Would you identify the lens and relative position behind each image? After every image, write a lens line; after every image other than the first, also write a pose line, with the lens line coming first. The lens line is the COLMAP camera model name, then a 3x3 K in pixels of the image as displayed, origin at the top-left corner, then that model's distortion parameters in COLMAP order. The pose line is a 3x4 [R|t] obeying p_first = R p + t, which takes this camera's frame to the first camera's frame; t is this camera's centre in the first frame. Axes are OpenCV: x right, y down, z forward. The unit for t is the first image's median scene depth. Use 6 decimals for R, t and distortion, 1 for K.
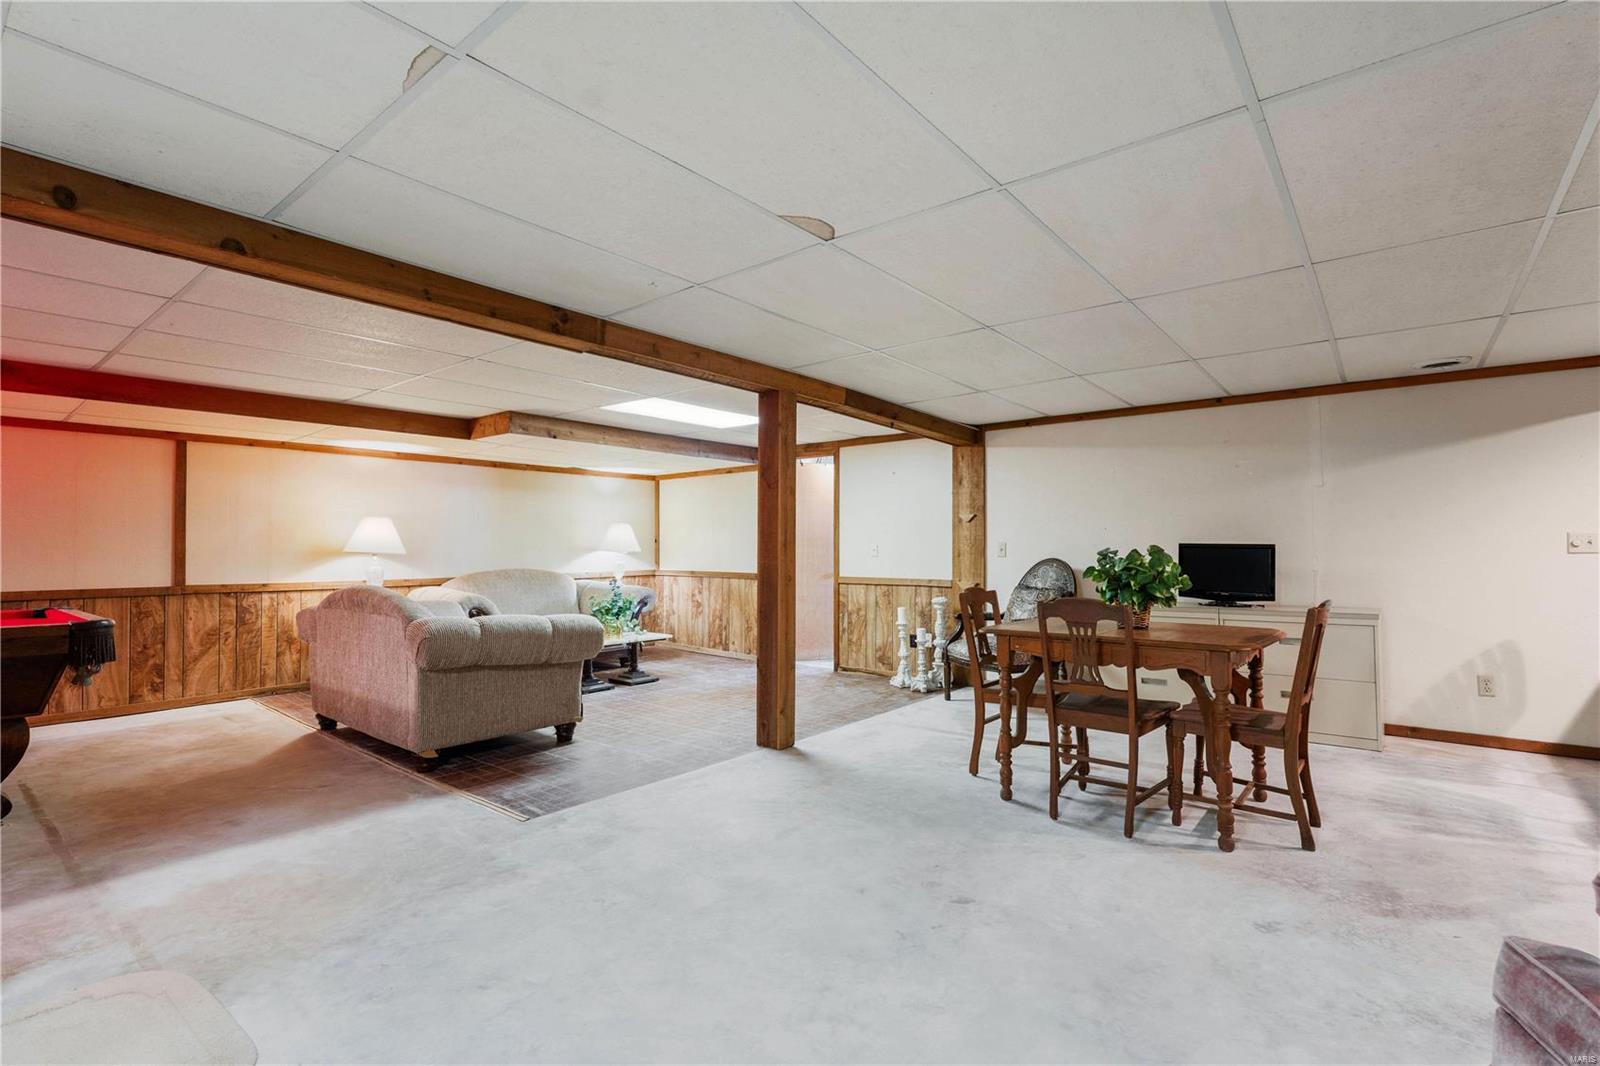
lens RADIAL K [[743.6, 0, 797.9], [0, 743.6, 525.5], [0, 0, 1]] dist [0.002187, 0.000303]
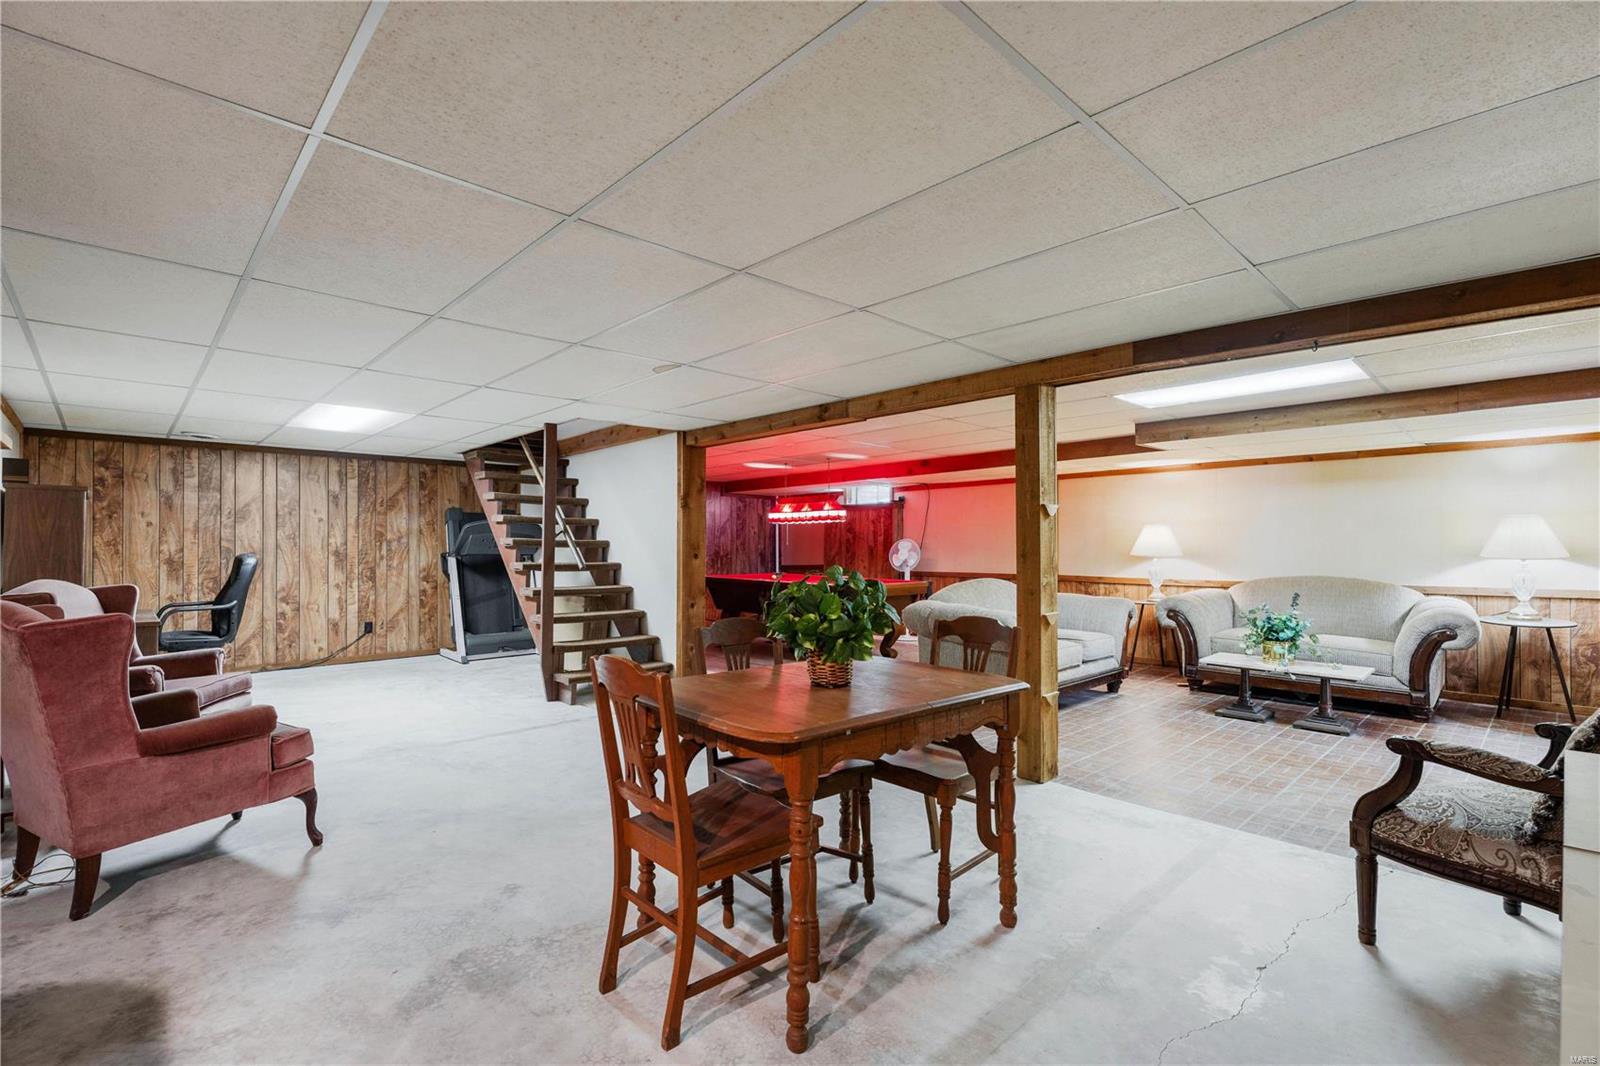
lens RADIAL K [[720.1, 0, 800.0], [0, 720.1, 533.0], [0, 0, 1]] dist [0.024958, 0.000123]
pose [[-0.128260, -0.013183, -0.991653, 0.620938], [0.031784, 0.999343, -0.017396, 0.003629], [0.991231, -0.033750, -0.127757, 0.583988]]
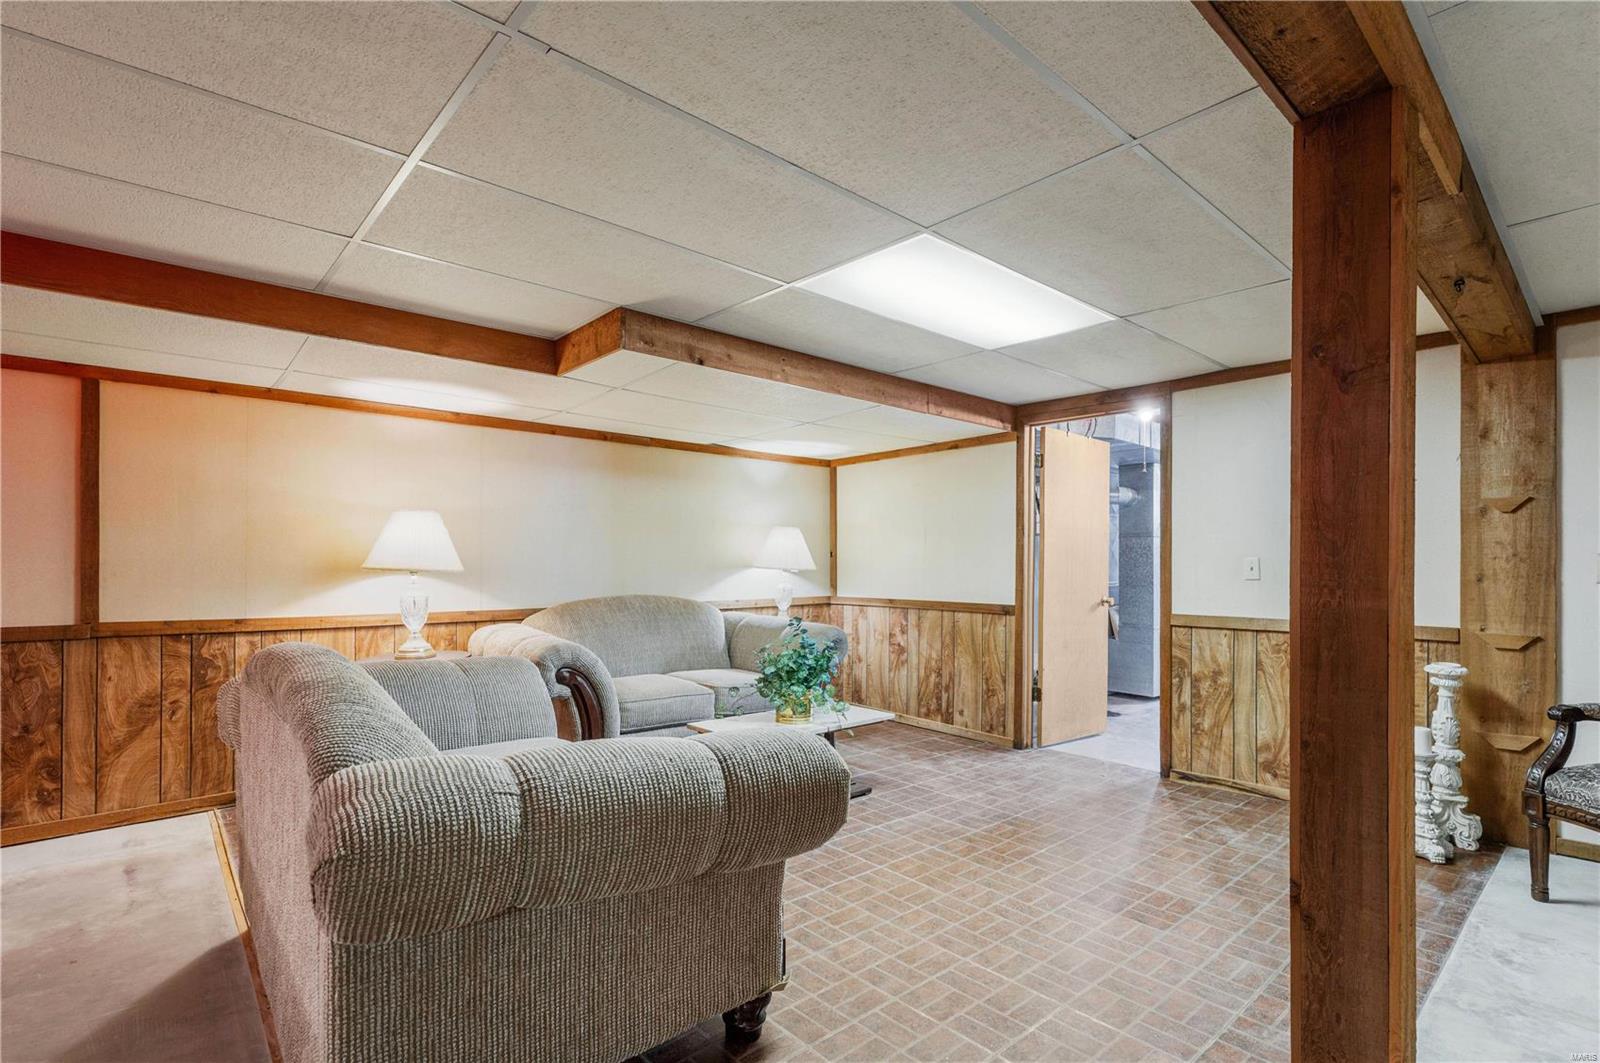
lens RADIAL K [[737.4, 0, 801.5], [0, 737.4, 550.5], [0, 0, 1]] dist [-0.002413, -0.000281]
pose [[0.989036, 0.000892, -0.147671, -0.162267], [0.000418, 0.999961, 0.008839, 0.015641], [0.147673, -0.008804, 0.988997, 0.441616]]
